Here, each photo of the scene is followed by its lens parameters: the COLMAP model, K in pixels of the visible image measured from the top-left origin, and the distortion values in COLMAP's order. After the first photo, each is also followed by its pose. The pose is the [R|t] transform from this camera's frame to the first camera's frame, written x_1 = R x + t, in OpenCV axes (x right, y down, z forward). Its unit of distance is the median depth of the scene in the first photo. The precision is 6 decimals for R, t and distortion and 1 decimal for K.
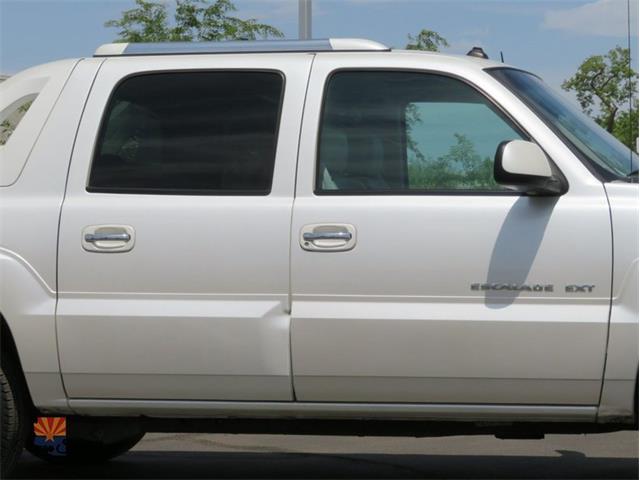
lens RADIAL K [[1798.9, 0, 320.0], [0, 1798.9, 240.0], [0, 0, 1]] dist [-0.006073, 0.196016]
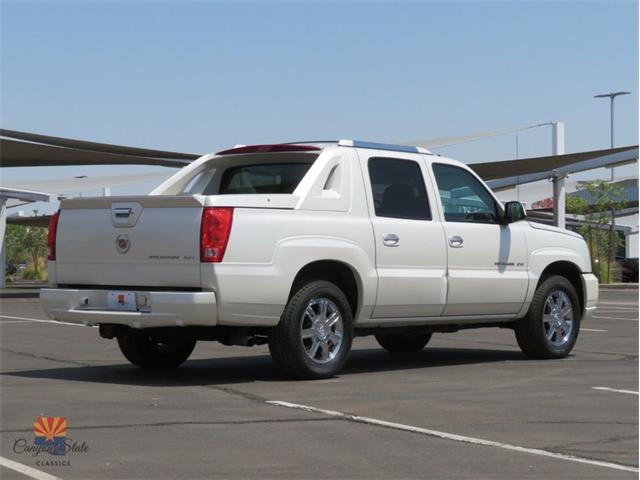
lens RADIAL K [[1798.9, 0, 320.0], [0, 1798.9, 240.0], [0, 0, 1]] dist [-0.006073, 0.196016]
pose [[0.463936, 0.016519, 0.885715, -2.016891], [-0.018469, 0.999789, -0.008973, 0.020223], [-0.885676, -0.012195, 0.464143, 0.123429]]
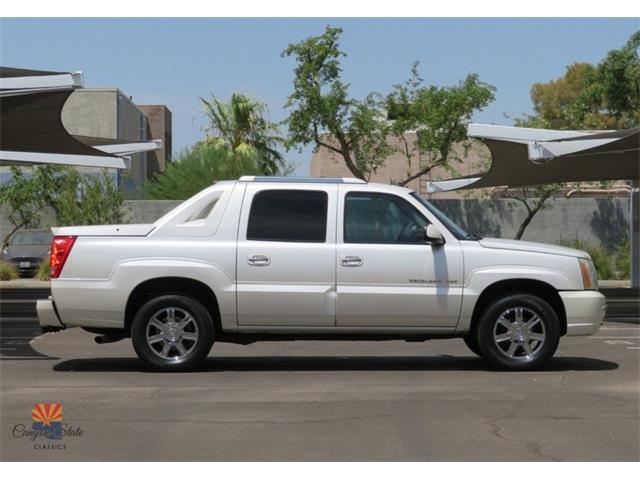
lens RADIAL K [[1798.9, 0, 320.0], [0, 1798.9, 240.0], [0, 0, 1]] dist [-0.006073, 0.196016]
pose [[0.969083, 0.011992, 0.246442, -0.650375], [-0.013630, 0.999895, 0.004943, -0.041321], [-0.246357, -0.008150, 0.969145, -1.403354]]
